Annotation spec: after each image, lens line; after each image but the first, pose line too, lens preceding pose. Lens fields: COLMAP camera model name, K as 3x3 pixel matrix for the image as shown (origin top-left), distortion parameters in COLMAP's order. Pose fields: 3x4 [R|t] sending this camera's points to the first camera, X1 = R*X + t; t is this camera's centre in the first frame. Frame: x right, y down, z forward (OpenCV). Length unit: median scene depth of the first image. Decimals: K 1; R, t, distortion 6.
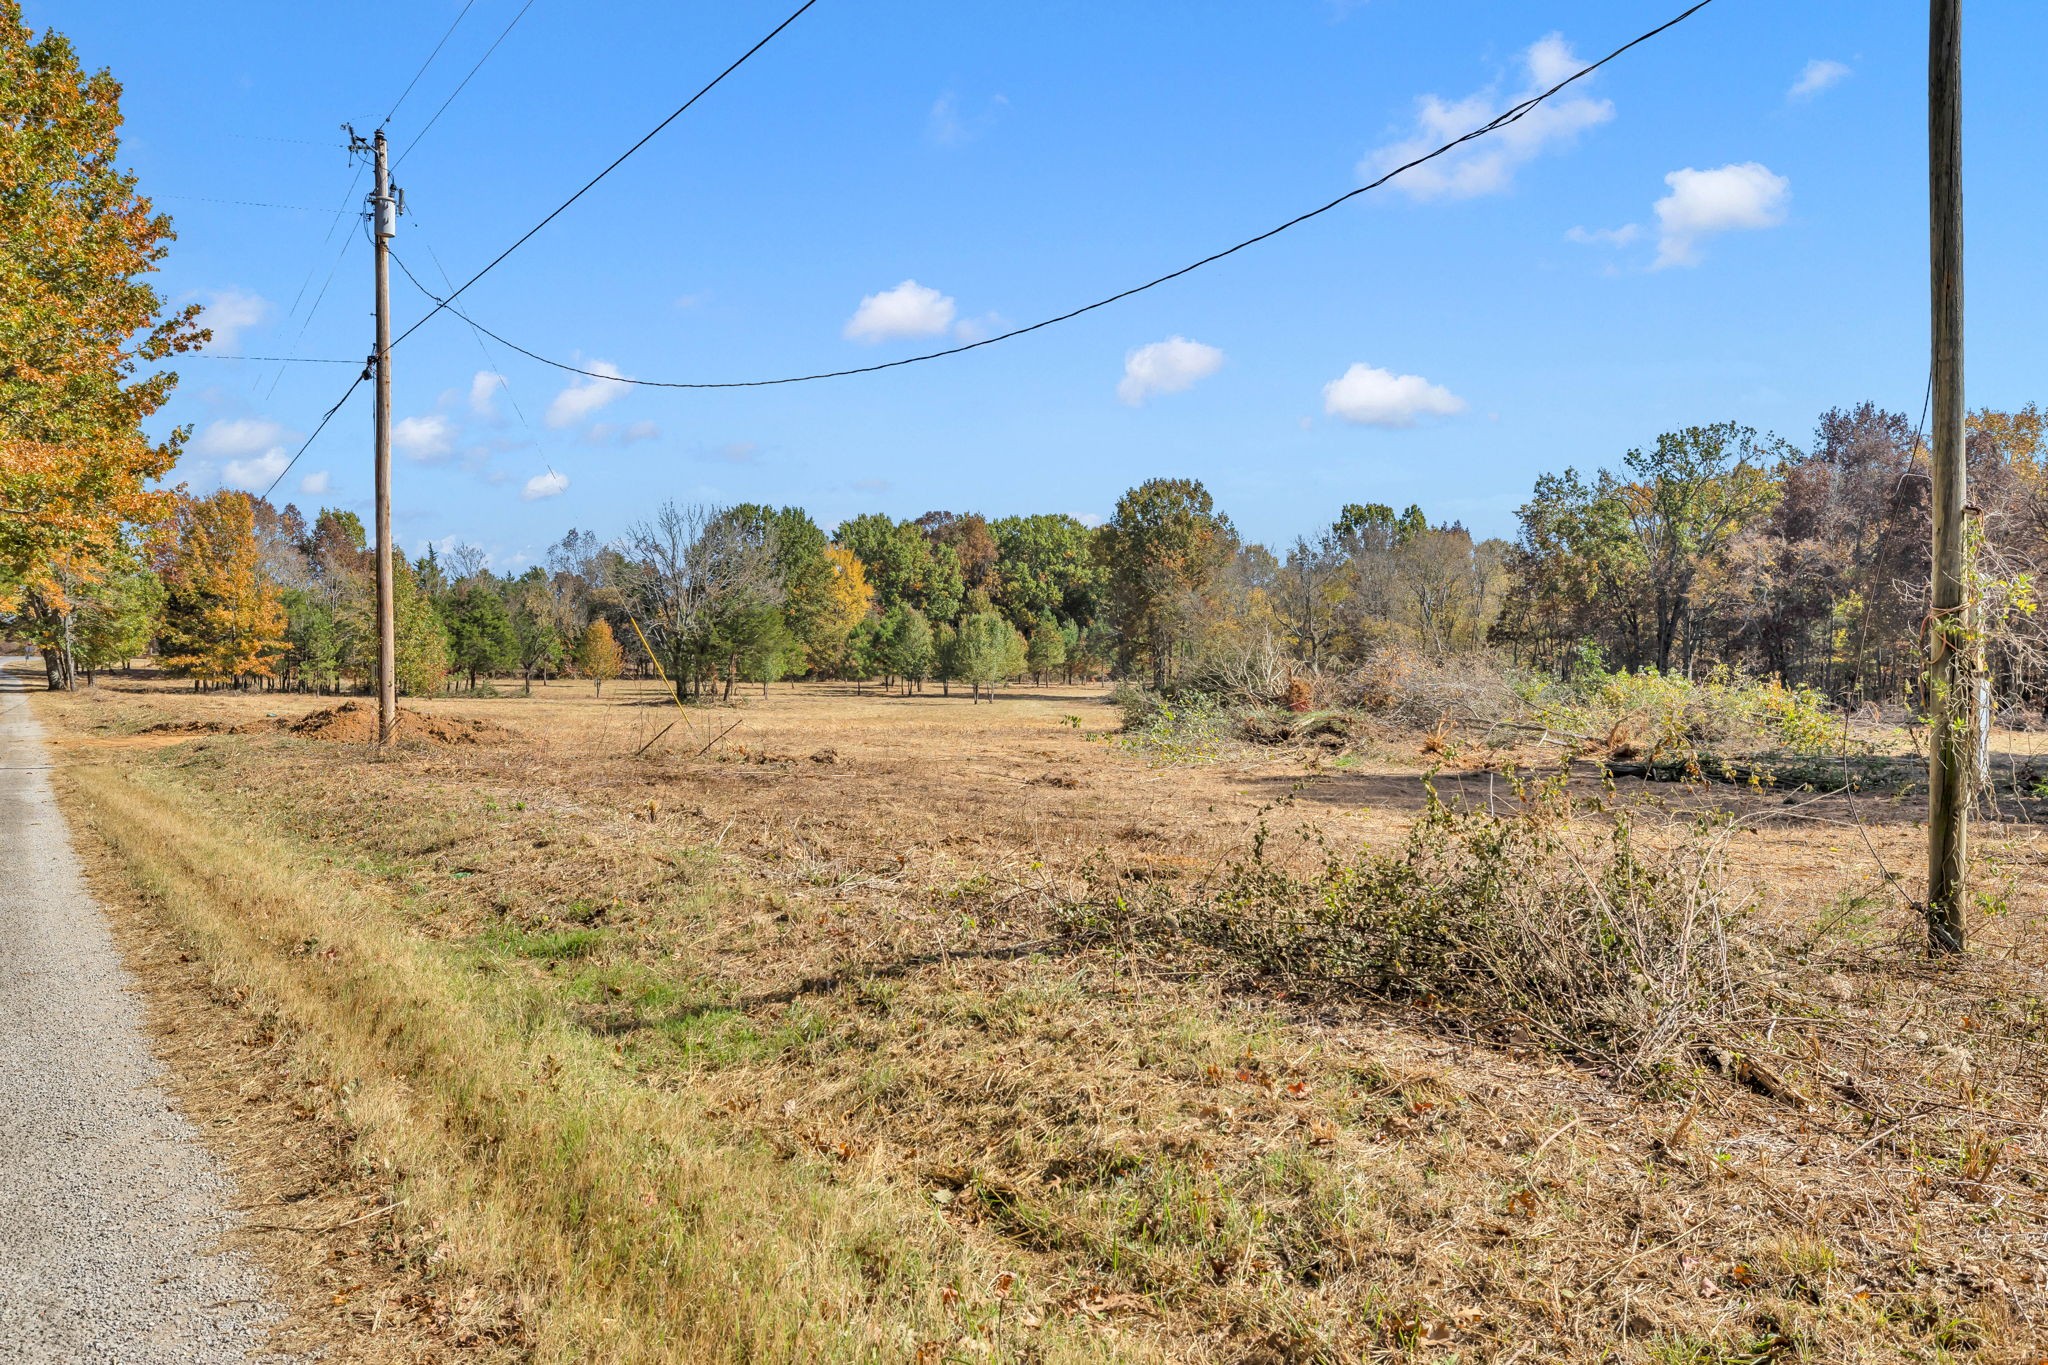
lens RADIAL K [[1471.8, 0, 1024.0], [0, 1471.8, 682.5], [0, 0, 1]] dist [-0.002836, -0.000890]
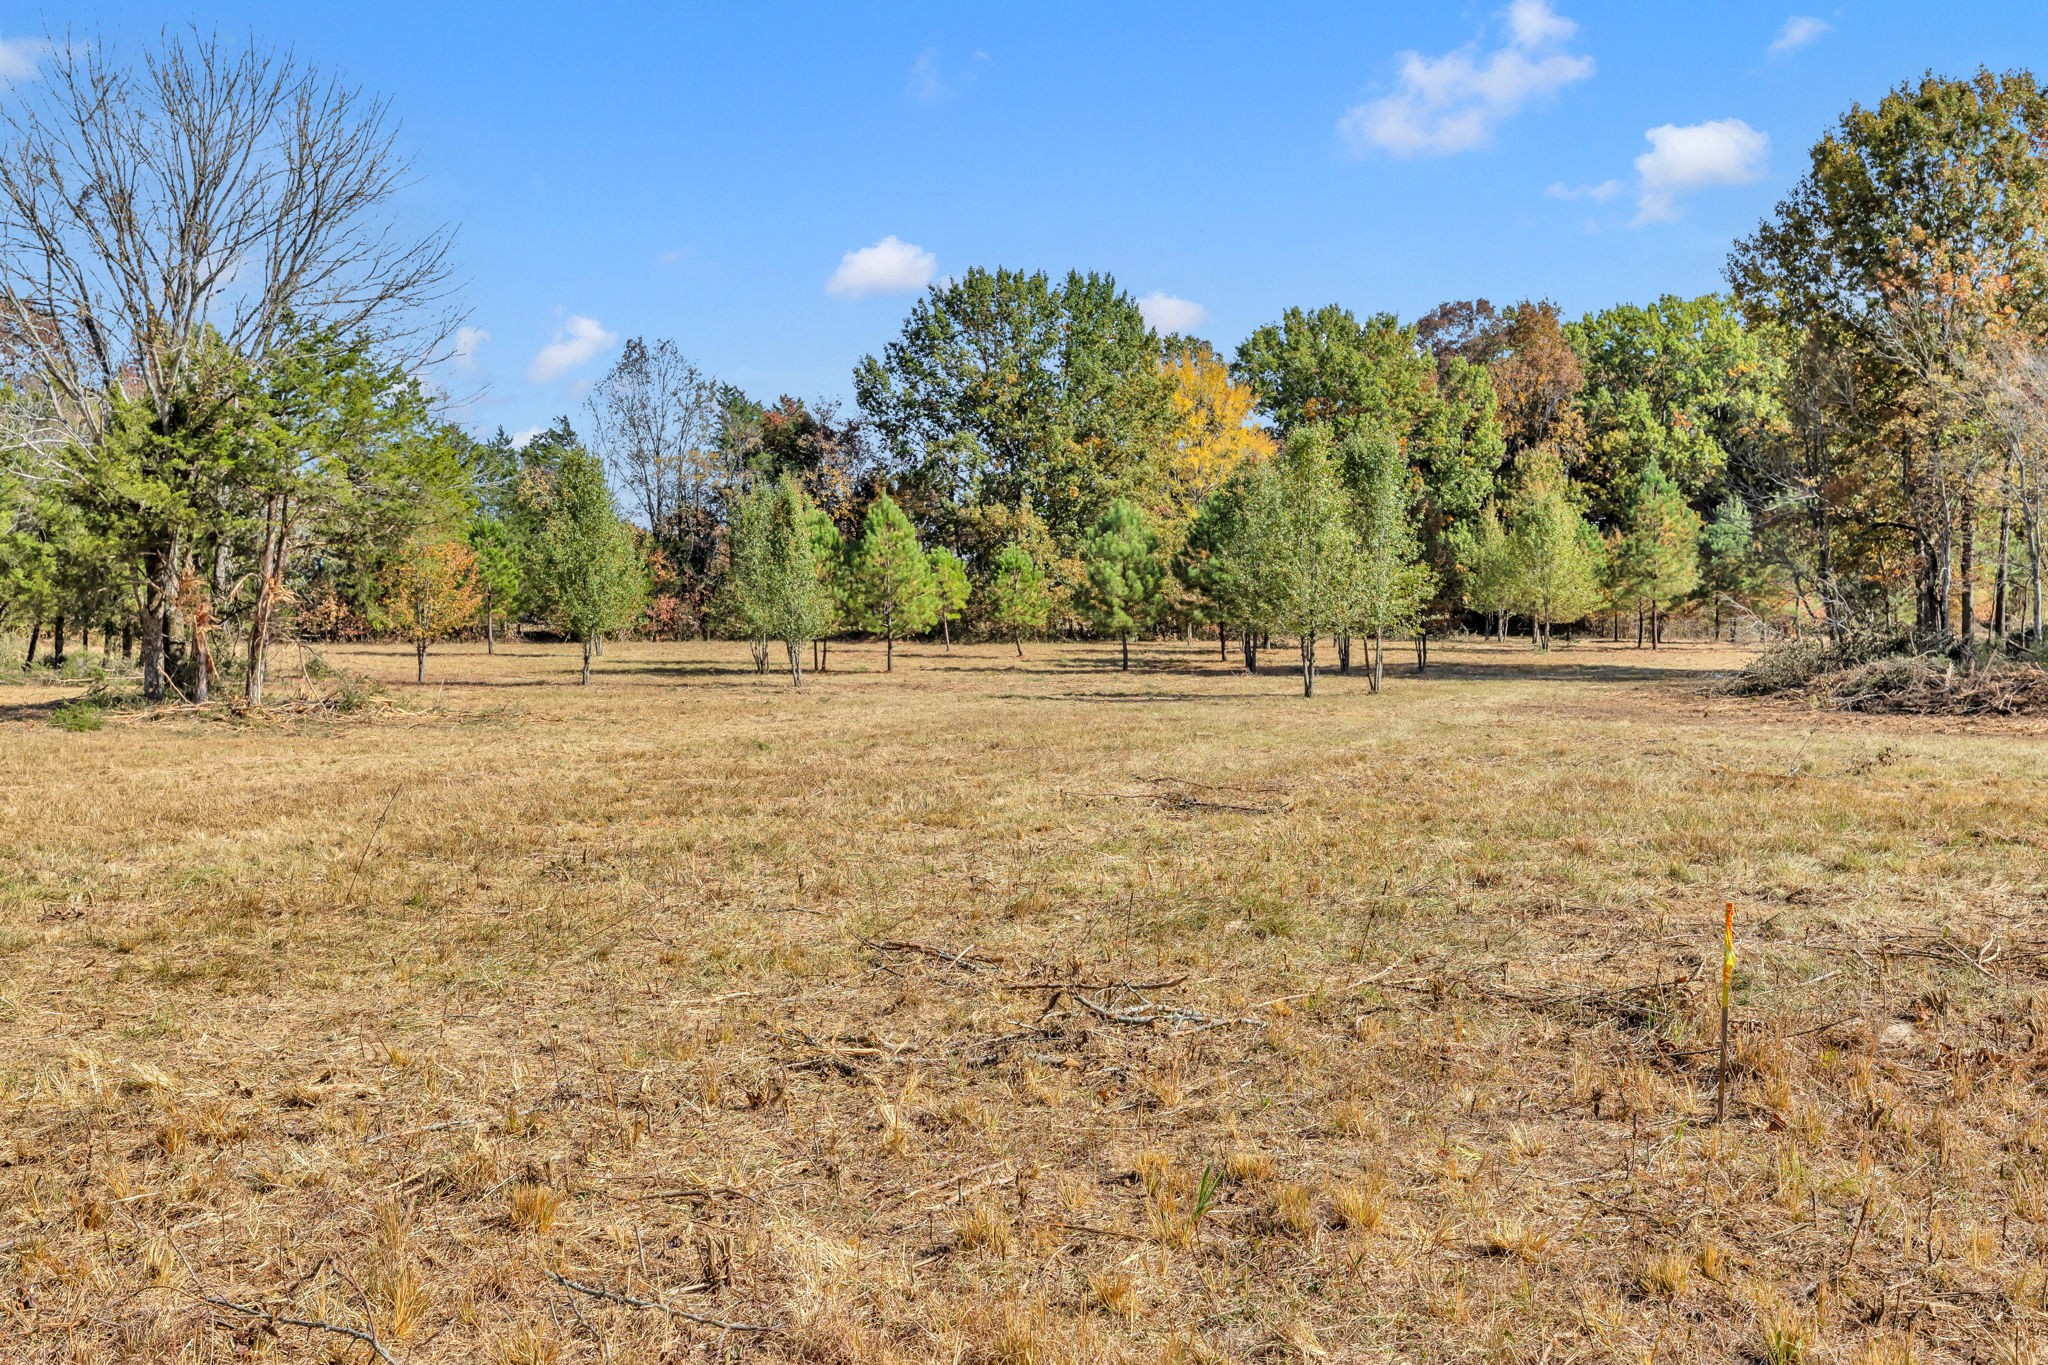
lens RADIAL K [[1995.1, 0, 1024.0], [0, 1995.1, 682.5], [0, 0, 1]] dist [0.011906, -0.003922]
pose [[0.938103, -0.005353, -0.346315, 0.047599], [0.010857, 0.999844, 0.013957, 0.003164], [0.346186, -0.016853, 0.938015, 0.410868]]
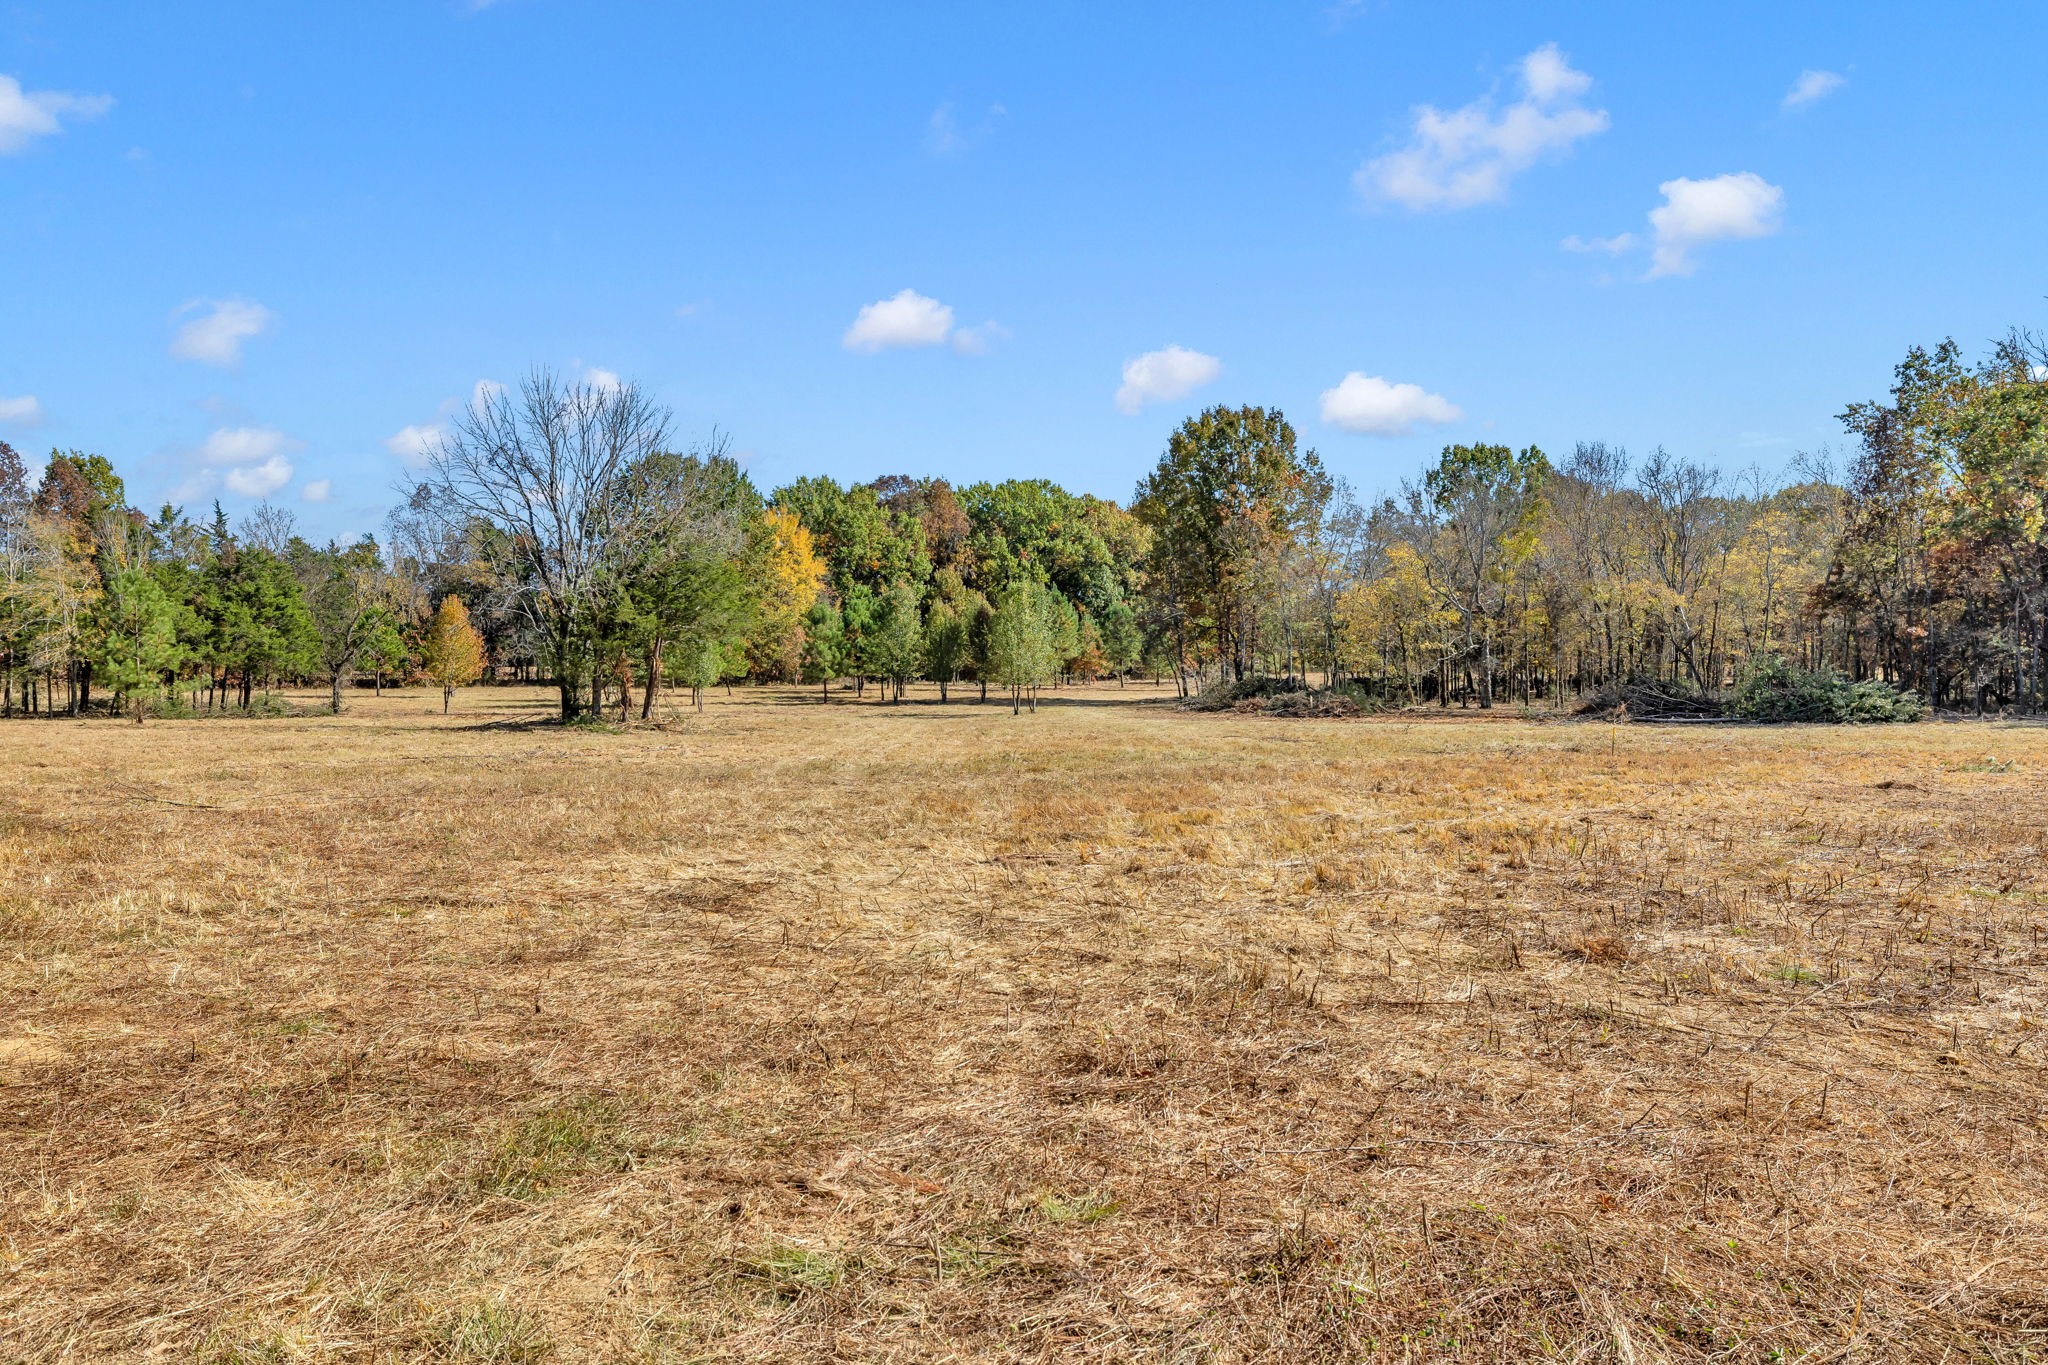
lens RADIAL K [[1471.8, 0, 1024.0], [0, 1471.8, 682.5], [0, 0, 1]] dist [-0.002836, -0.000890]
pose [[0.997820, -0.014431, 0.064393, -0.053643], [0.014527, 0.999894, -0.001014, 0.000549], [-0.064371, 0.001947, 0.997924, 0.240946]]
